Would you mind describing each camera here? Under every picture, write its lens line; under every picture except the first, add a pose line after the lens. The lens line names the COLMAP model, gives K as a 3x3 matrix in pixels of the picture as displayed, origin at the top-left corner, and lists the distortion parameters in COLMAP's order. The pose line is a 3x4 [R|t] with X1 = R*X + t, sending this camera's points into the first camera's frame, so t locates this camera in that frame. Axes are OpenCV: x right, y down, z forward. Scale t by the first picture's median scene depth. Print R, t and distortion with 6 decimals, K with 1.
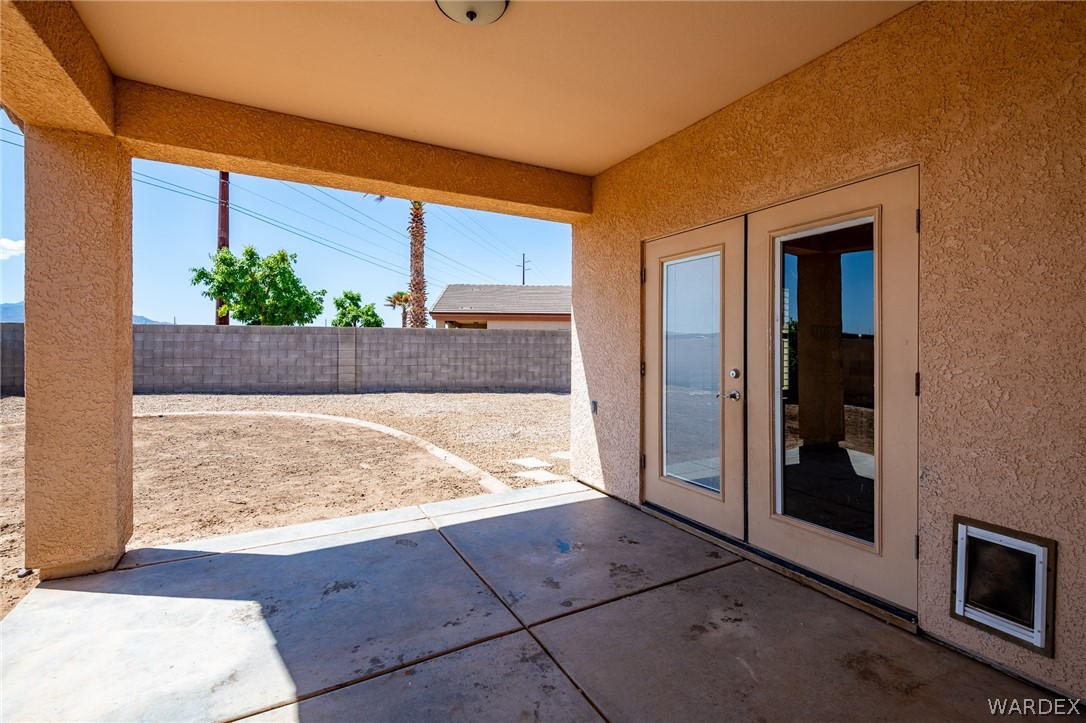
lens RADIAL K [[490.3, 0, 541.2], [0, 490.3, 350.6], [0, 0, 1]] dist [0.032886, -0.020621]
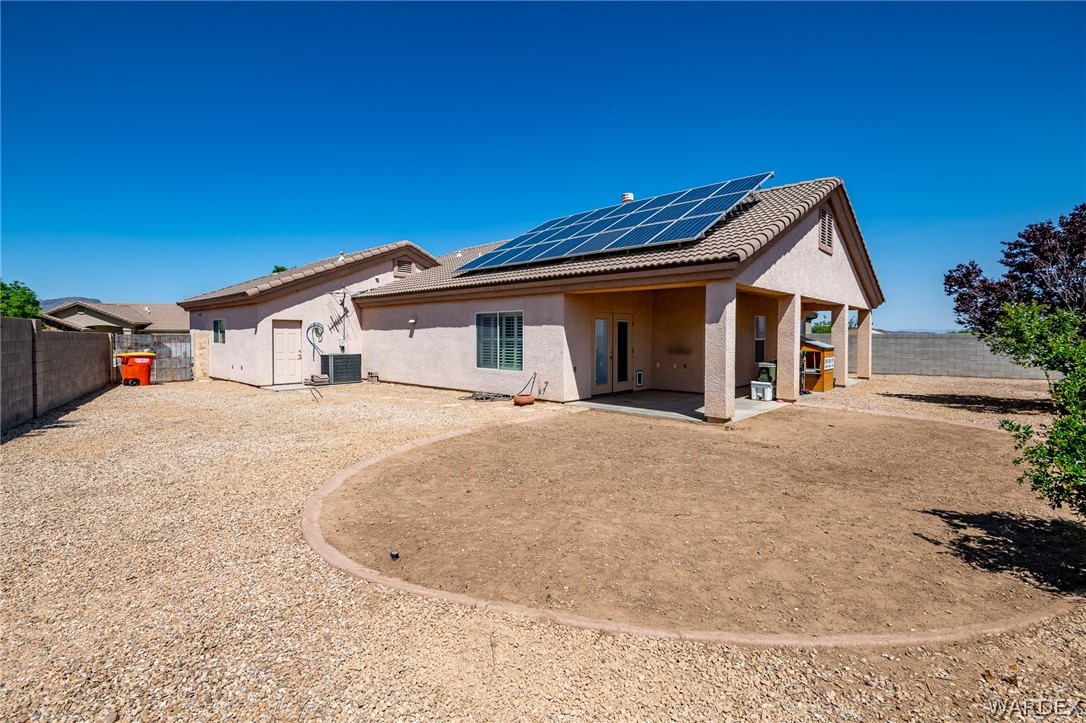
lens RADIAL K [[489.3, 0, 542.6], [0, 489.3, 343.1], [0, 0, 1]] dist [0.046699, -0.037798]
pose [[-0.320112, -0.019548, 0.947178, -3.802470], [0.002140, 0.999770, 0.021356, -0.130120], [-0.947377, 0.008864, -0.319996, 3.316122]]
